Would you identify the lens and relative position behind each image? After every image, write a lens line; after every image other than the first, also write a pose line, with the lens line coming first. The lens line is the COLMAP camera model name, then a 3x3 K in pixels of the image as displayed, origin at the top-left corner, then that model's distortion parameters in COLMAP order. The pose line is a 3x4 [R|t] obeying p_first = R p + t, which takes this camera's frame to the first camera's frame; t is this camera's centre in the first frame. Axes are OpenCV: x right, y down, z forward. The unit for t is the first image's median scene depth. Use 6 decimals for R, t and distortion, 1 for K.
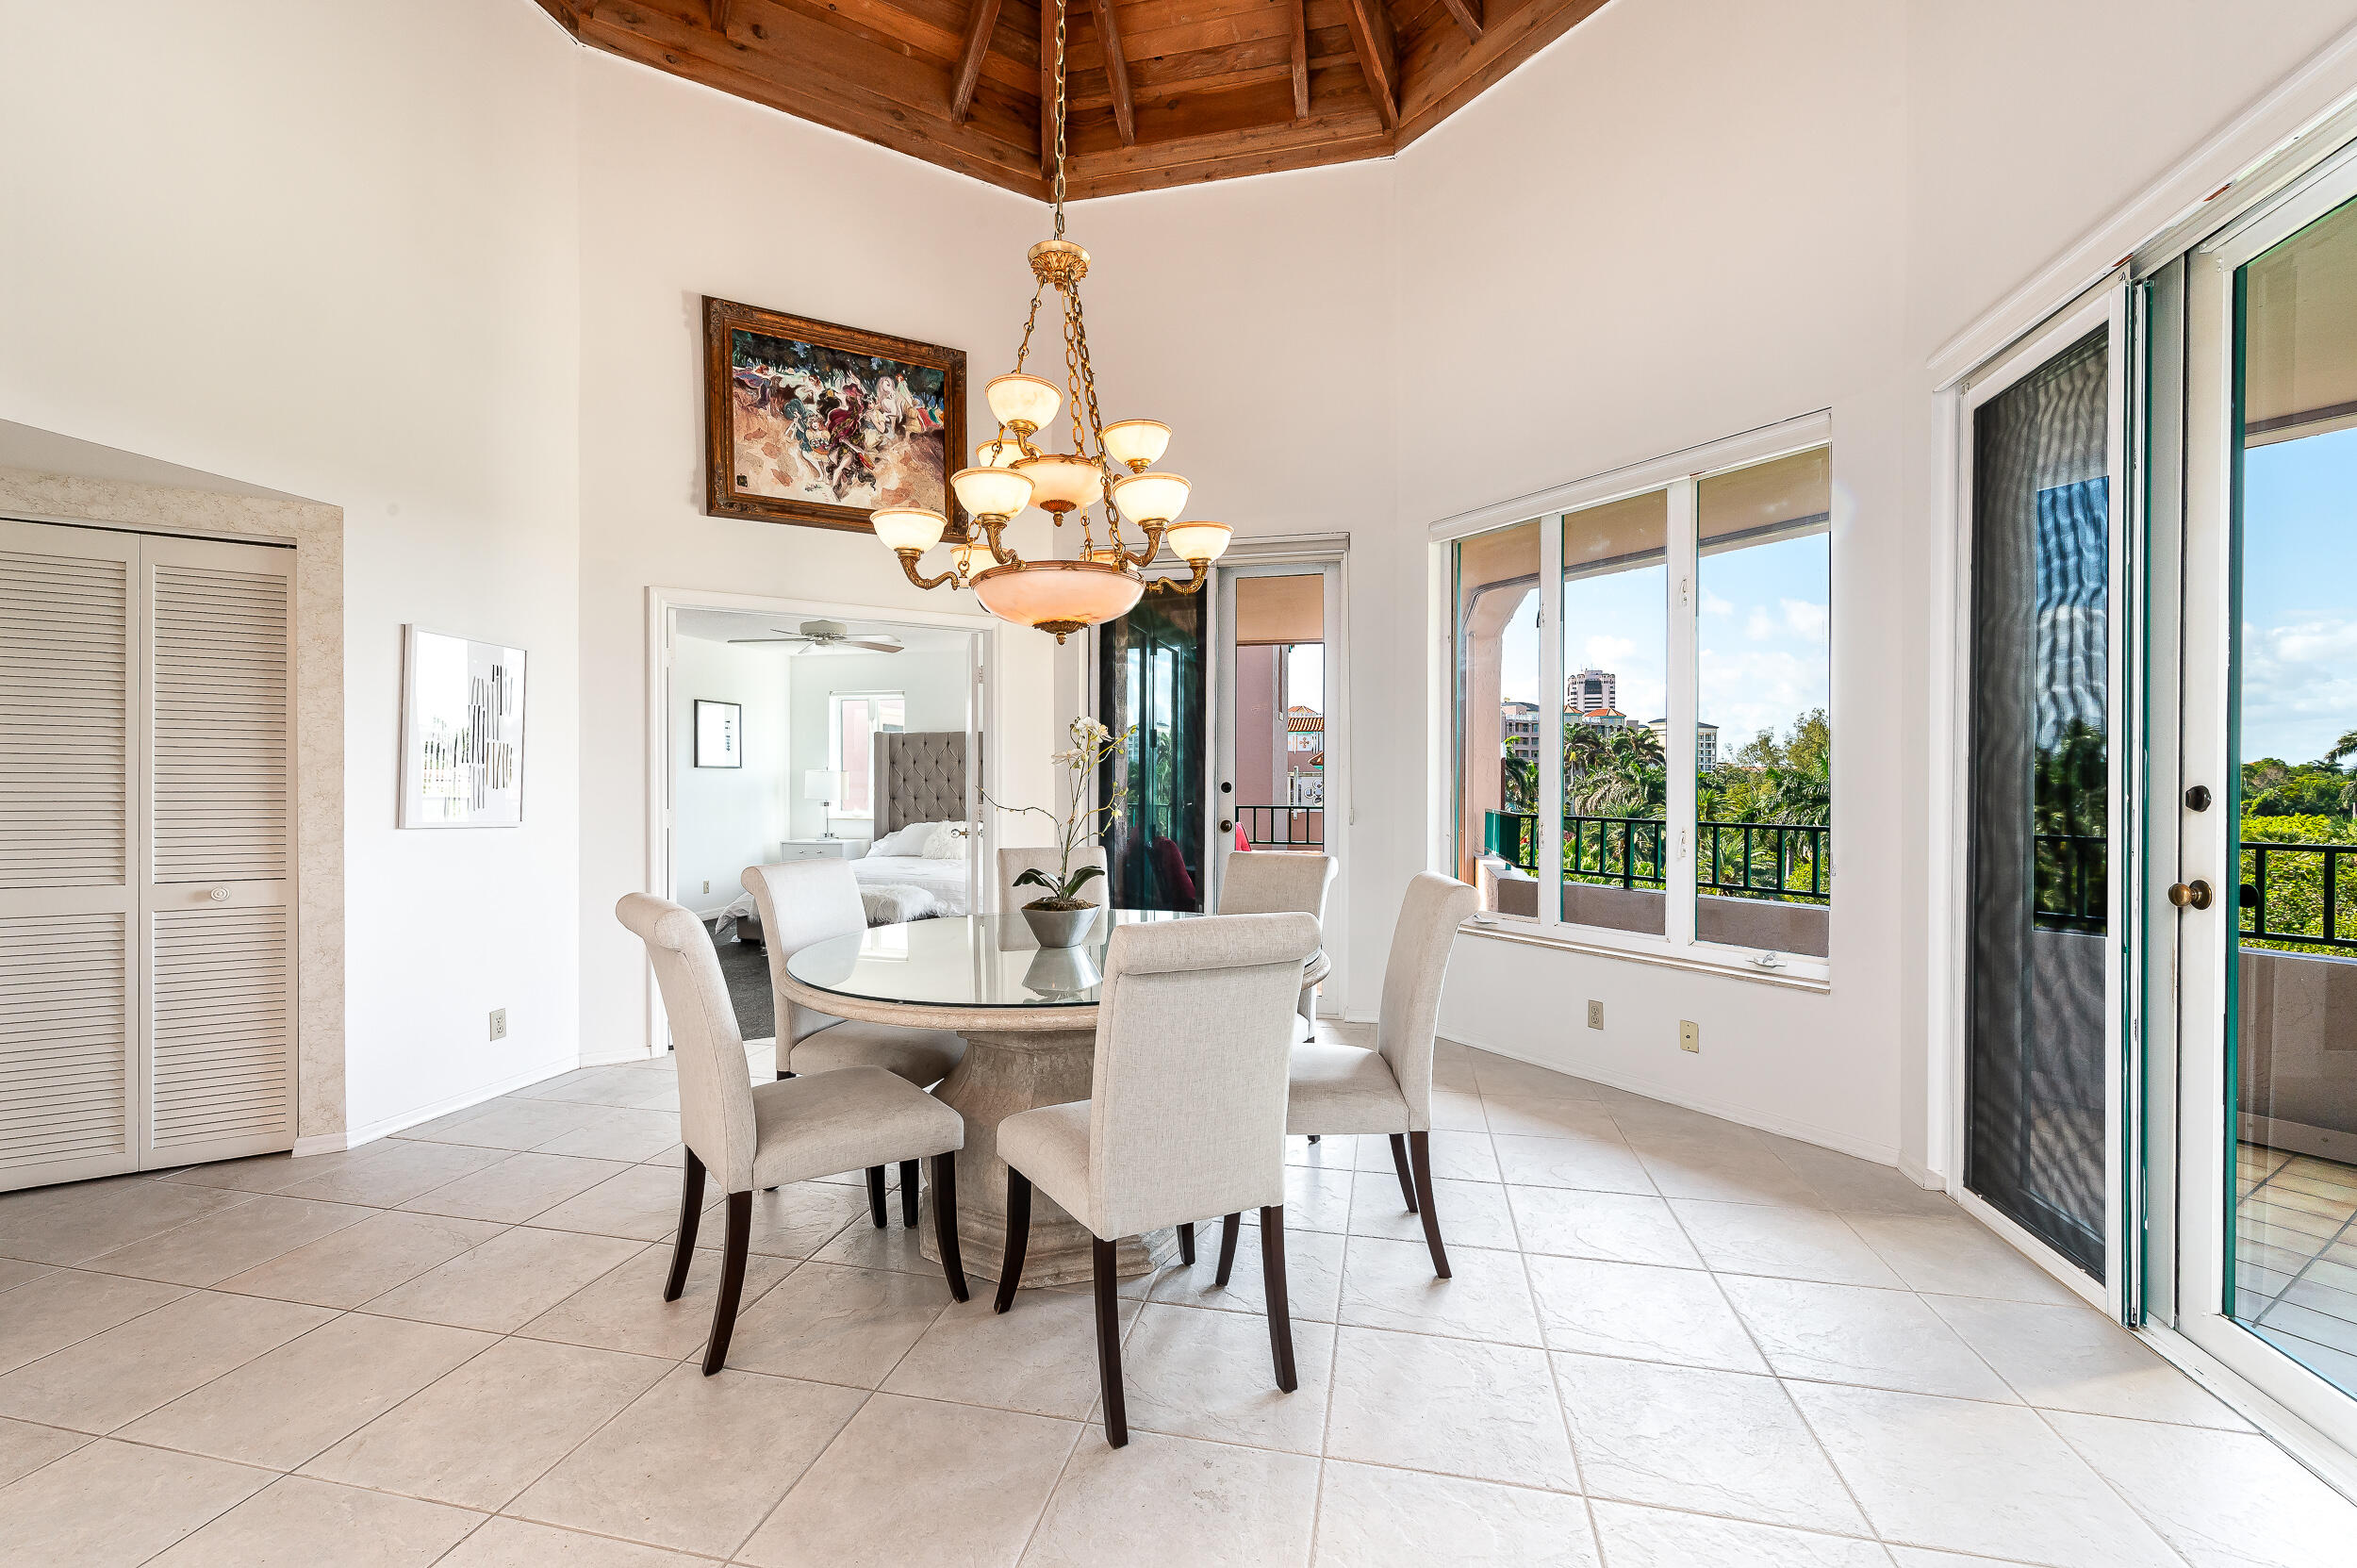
lens RADIAL K [[996.2, 0, 1176.2], [0, 996.2, 786.4], [0, 0, 1]] dist [-0.000725, -0.000015]
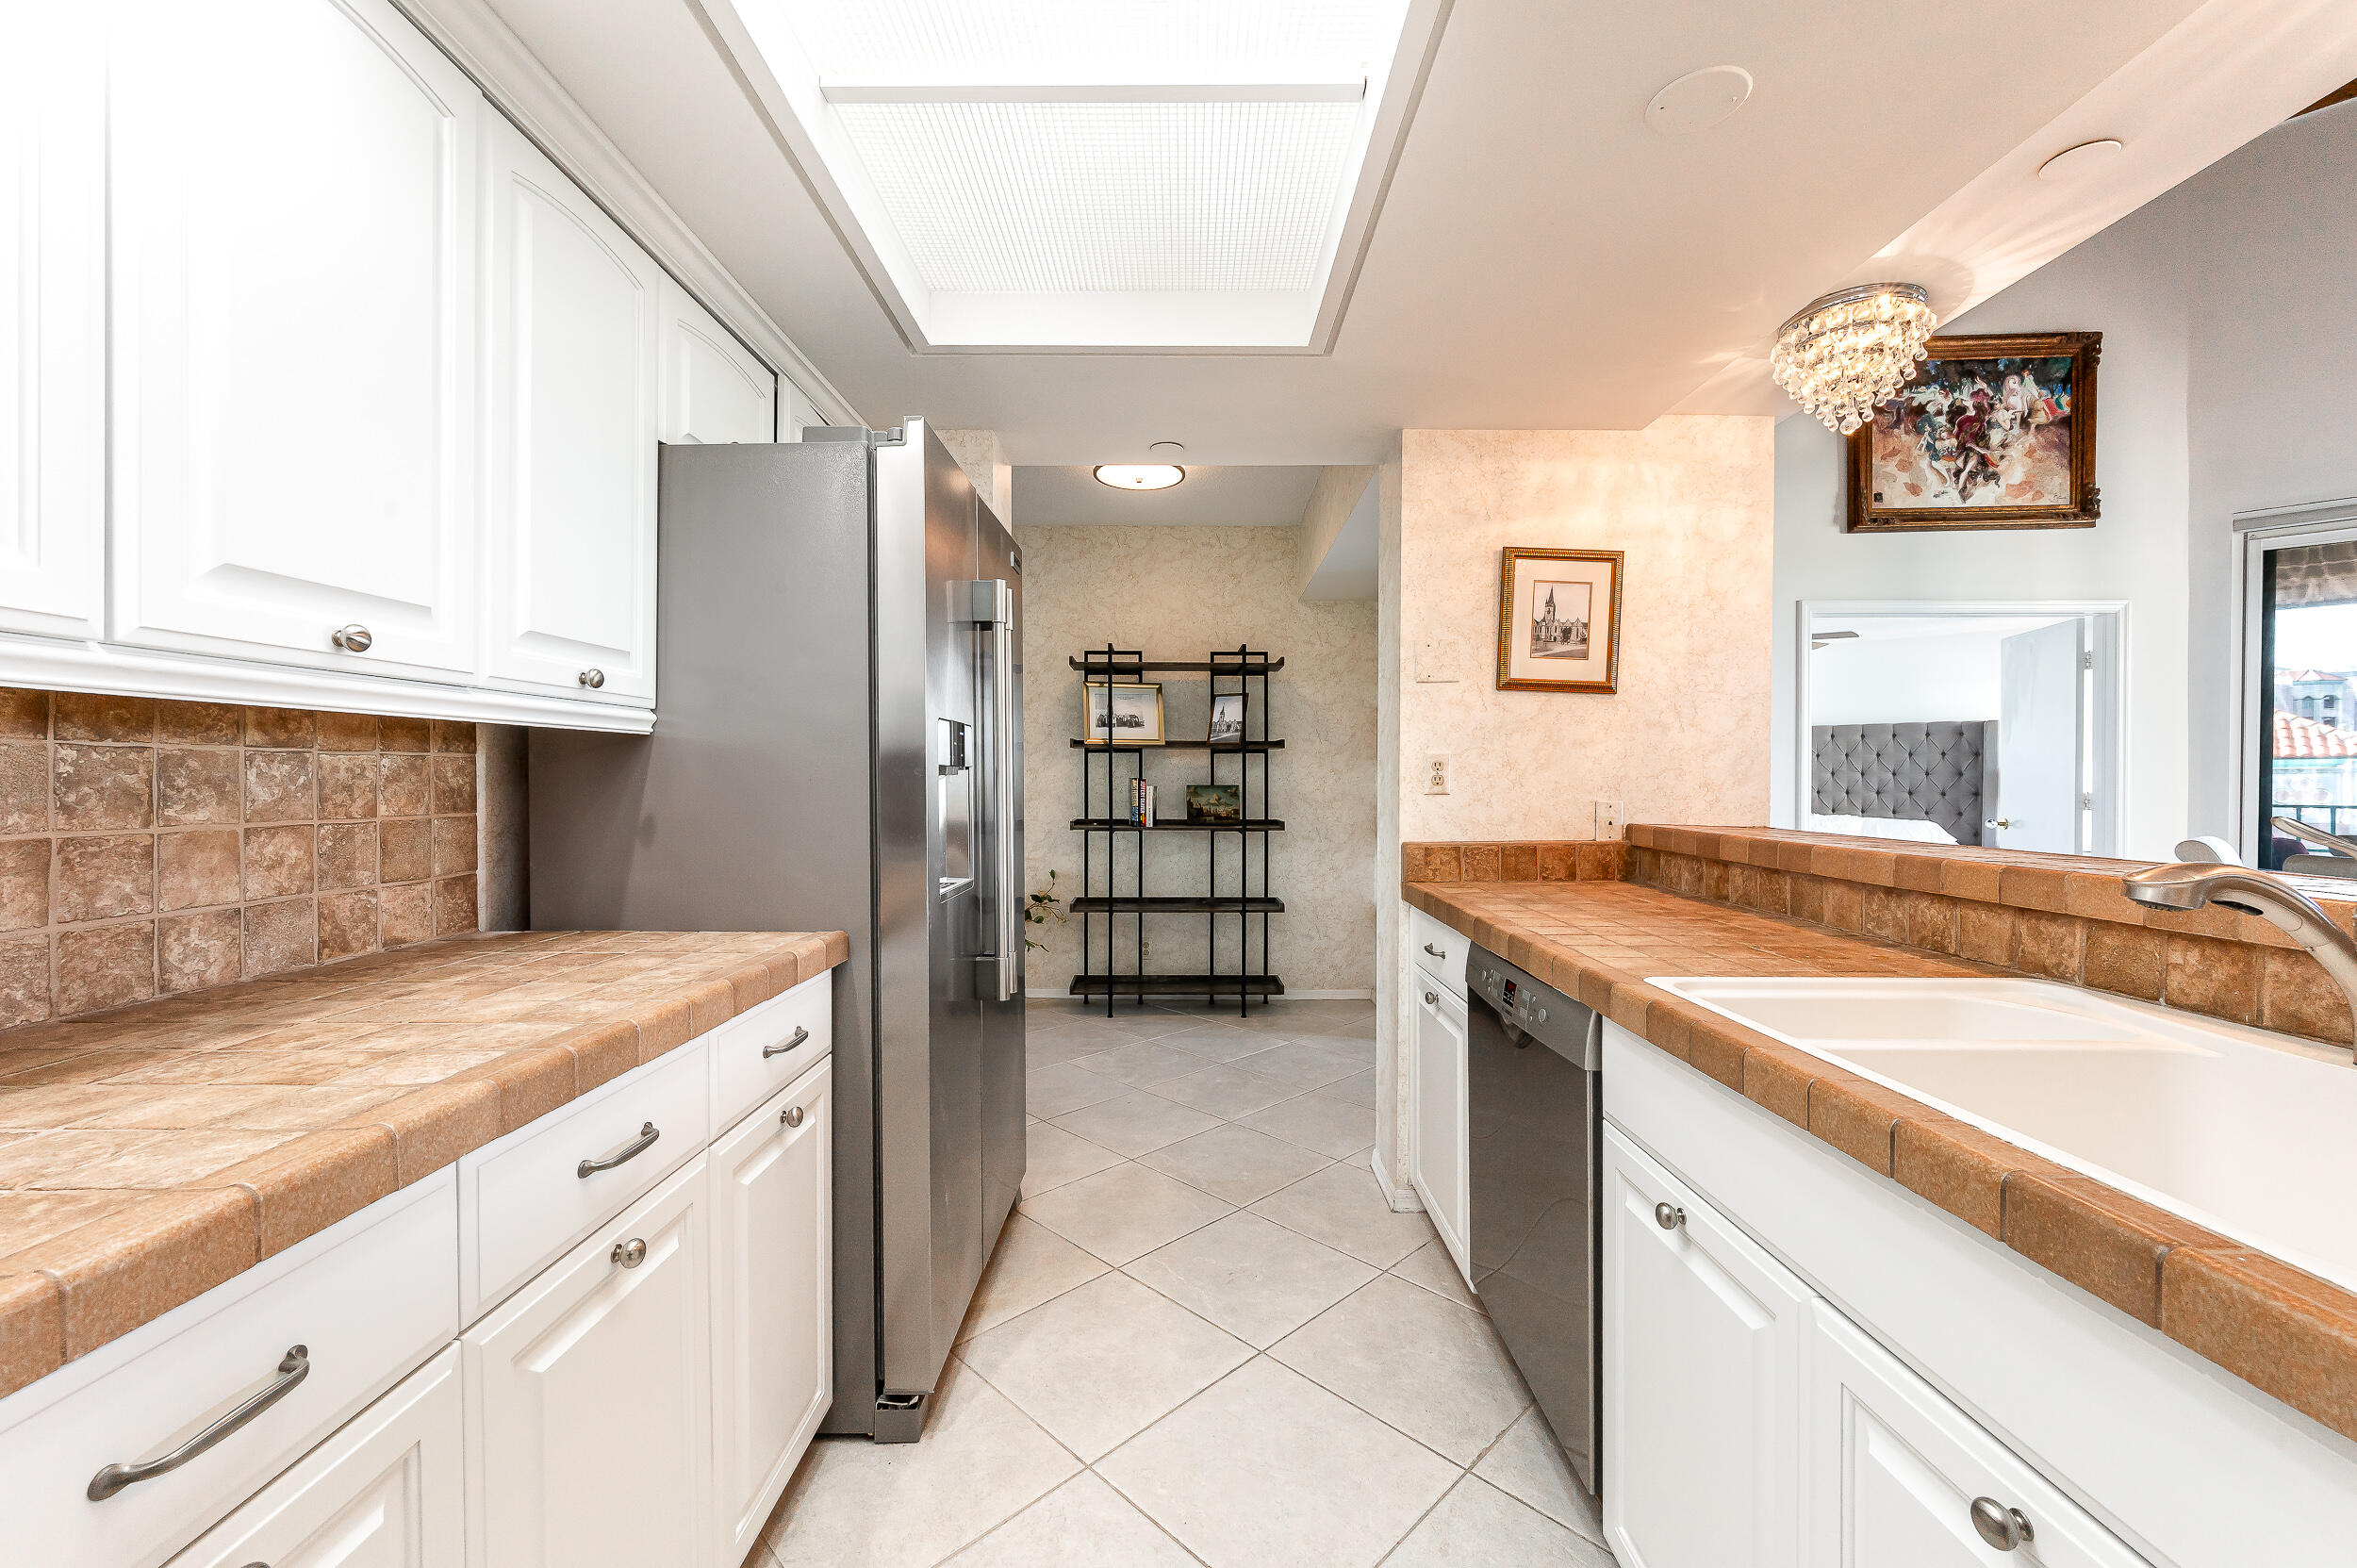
lens RADIAL K [[929.0, 0, 1170.5], [0, 929.0, 784.4], [0, 0, 1]] dist [-0.002433, -0.000303]
pose [[0.832056, 0.007127, -0.554646, -0.490771], [-0.007475, 0.999971, 0.001635, 0.016227], [0.554641, 0.002786, 0.832085, -0.281666]]
